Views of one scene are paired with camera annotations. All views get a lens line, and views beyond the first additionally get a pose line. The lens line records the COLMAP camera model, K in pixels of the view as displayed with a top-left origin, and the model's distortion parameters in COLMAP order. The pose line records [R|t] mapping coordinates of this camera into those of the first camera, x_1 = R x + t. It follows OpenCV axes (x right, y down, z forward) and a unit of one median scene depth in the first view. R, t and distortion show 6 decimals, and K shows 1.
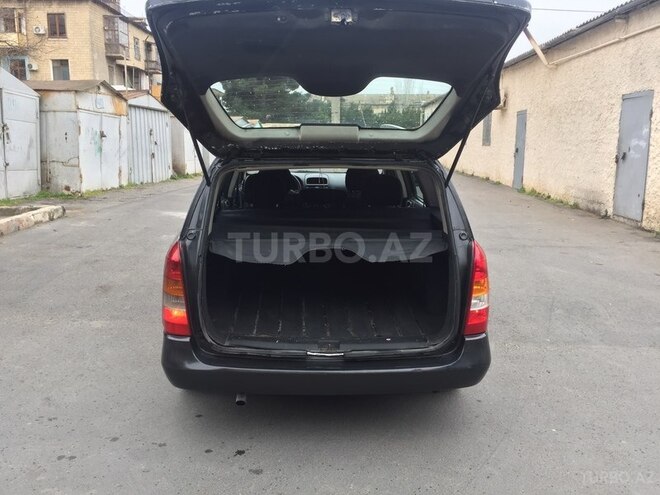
lens RADIAL K [[565.8, 0, 326.3], [0, 565.8, 249.1], [0, 0, 1]] dist [0.086605, -0.119151]
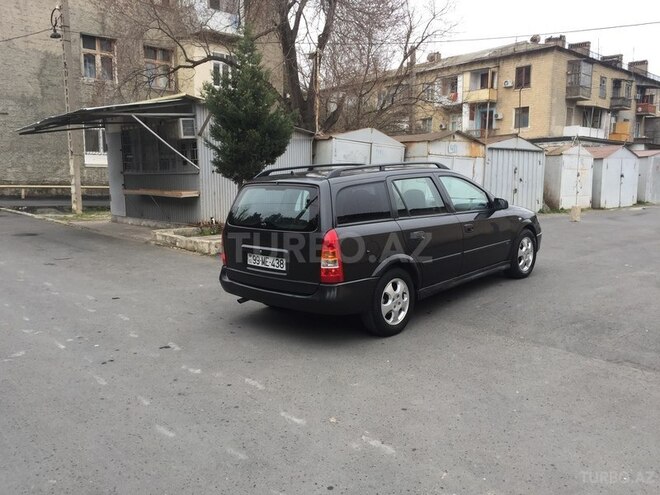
lens RADIAL K [[565.8, 0, 324.8], [0, 565.8, 246.3], [0, 0, 1]] dist [0.086605, -0.119151]
pose [[0.694723, 0.076545, -0.715193, 0.339819], [-0.127670, 0.991655, -0.017882, 0.016225], [0.707856, 0.103732, 0.698698, -0.049501]]
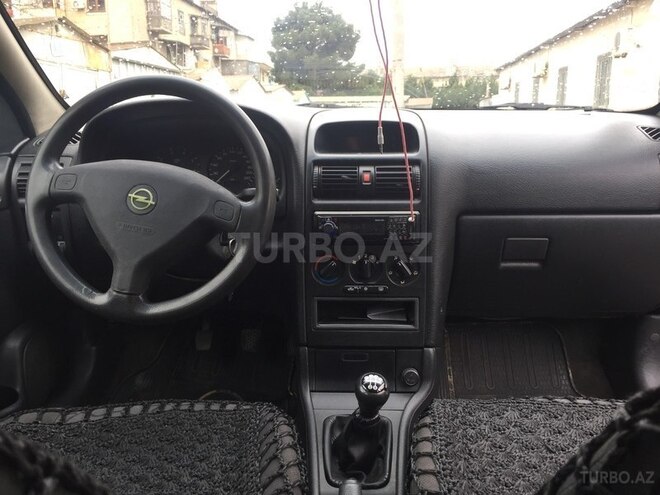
lens RADIAL K [[565.8, 0, 325.9], [0, 565.8, 248.5], [0, 0, 1]] dist [0.086605, -0.119151]
pose [[0.995315, 0.003600, -0.096617, -0.005081], [-0.000490, 0.999482, 0.032193, -0.039405], [0.096683, -0.031995, 0.994801, 0.355614]]
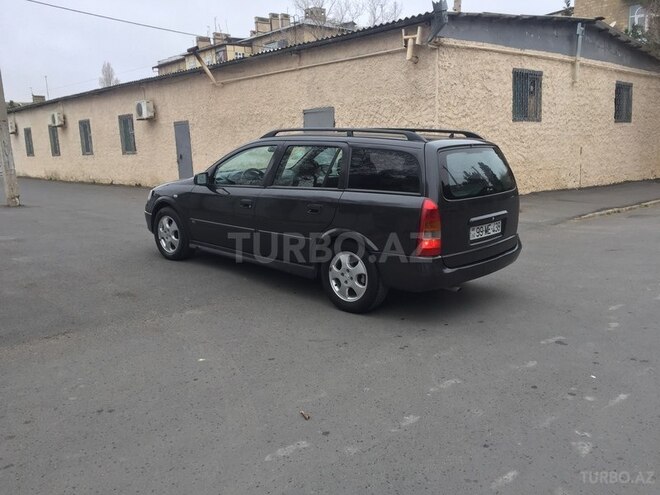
lens RADIAL K [[565.8, 0, 329.8], [0, 565.8, 248.7], [0, 0, 1]] dist [0.086605, -0.119151]
pose [[0.704048, -0.155708, 0.692872, -0.358258], [0.169353, 0.984331, 0.049122, 0.000244], [-0.689663, 0.082756, 0.719386, 0.008669]]
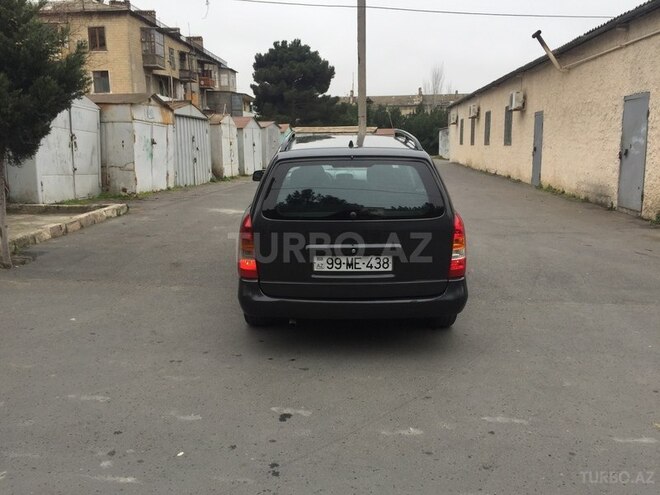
lens RADIAL K [[565.8, 0, 325.8], [0, 565.8, 248.8], [0, 0, 1]] dist [0.086605, -0.119151]
pose [[0.998569, -0.008224, -0.052833, 0.002846], [0.007924, 0.999951, -0.005877, 0.019306], [0.052879, 0.005449, 0.998586, -0.100695]]
